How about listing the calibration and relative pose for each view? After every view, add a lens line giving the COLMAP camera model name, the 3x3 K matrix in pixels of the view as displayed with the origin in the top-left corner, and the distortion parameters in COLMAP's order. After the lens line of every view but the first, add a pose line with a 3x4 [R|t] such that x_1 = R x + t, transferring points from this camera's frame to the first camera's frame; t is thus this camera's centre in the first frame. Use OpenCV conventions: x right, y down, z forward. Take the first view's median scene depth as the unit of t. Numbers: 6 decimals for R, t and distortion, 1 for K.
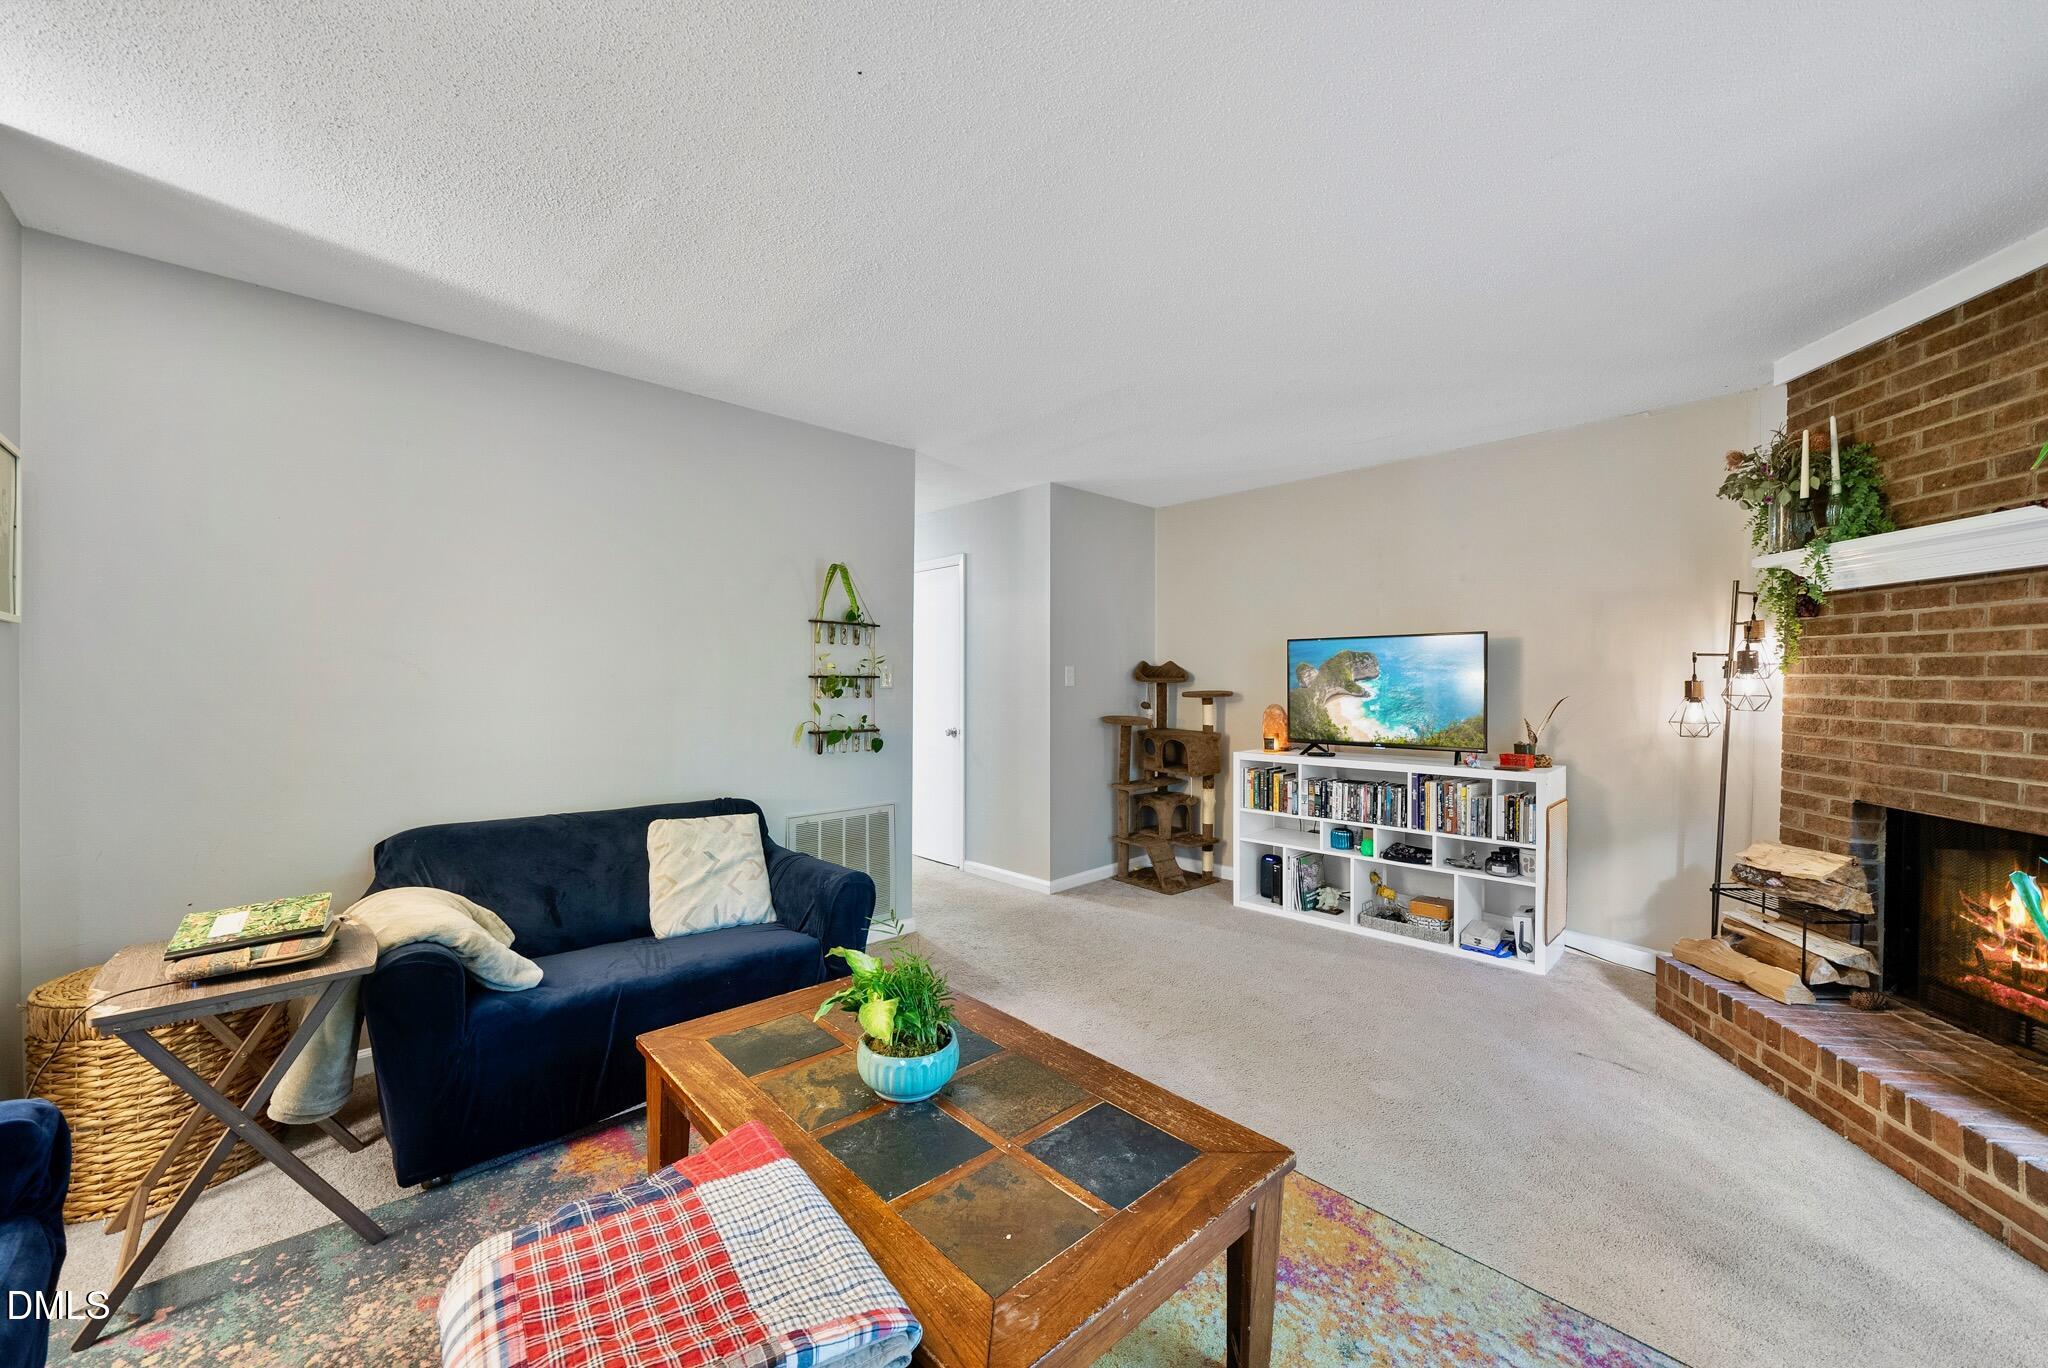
lens RADIAL K [[773.8, 0, 1024.2], [0, 773.8, 679.8], [0, 0, 1]] dist [-0.009828, 0.000658]
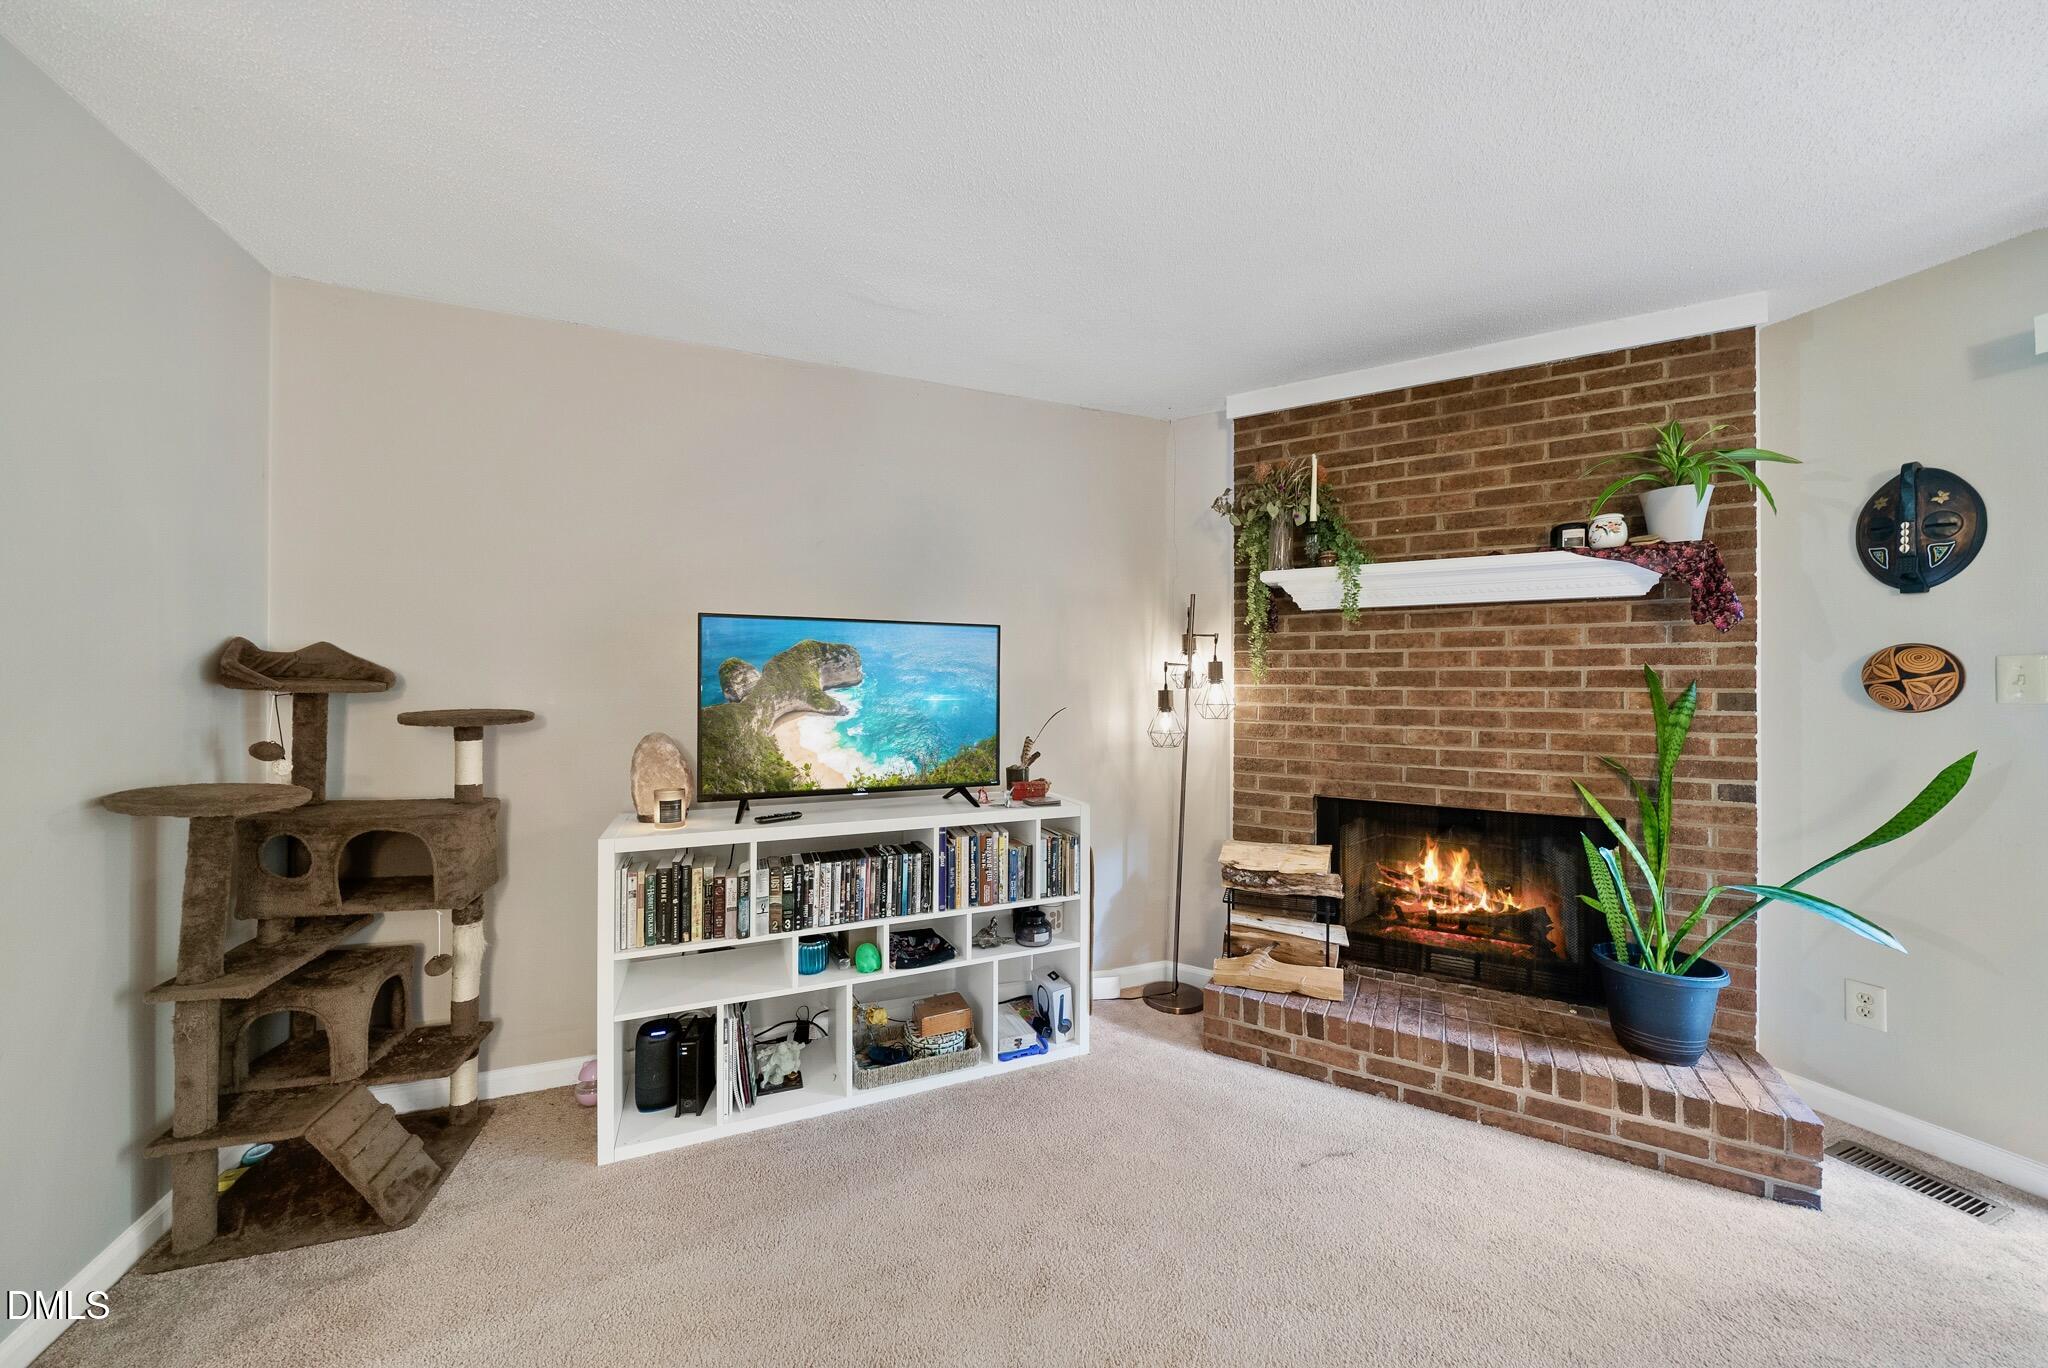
lens RADIAL K [[713.7, 0, 1032.7], [0, 713.7, 684.8], [0, 0, 1]] dist [-0.007620, 0.000409]
pose [[0.370445, 0.010446, 0.928796, -0.057218], [-0.003264, 0.999945, -0.009945, 0.004361], [-0.928849, 0.000653, 0.370459, 0.958089]]
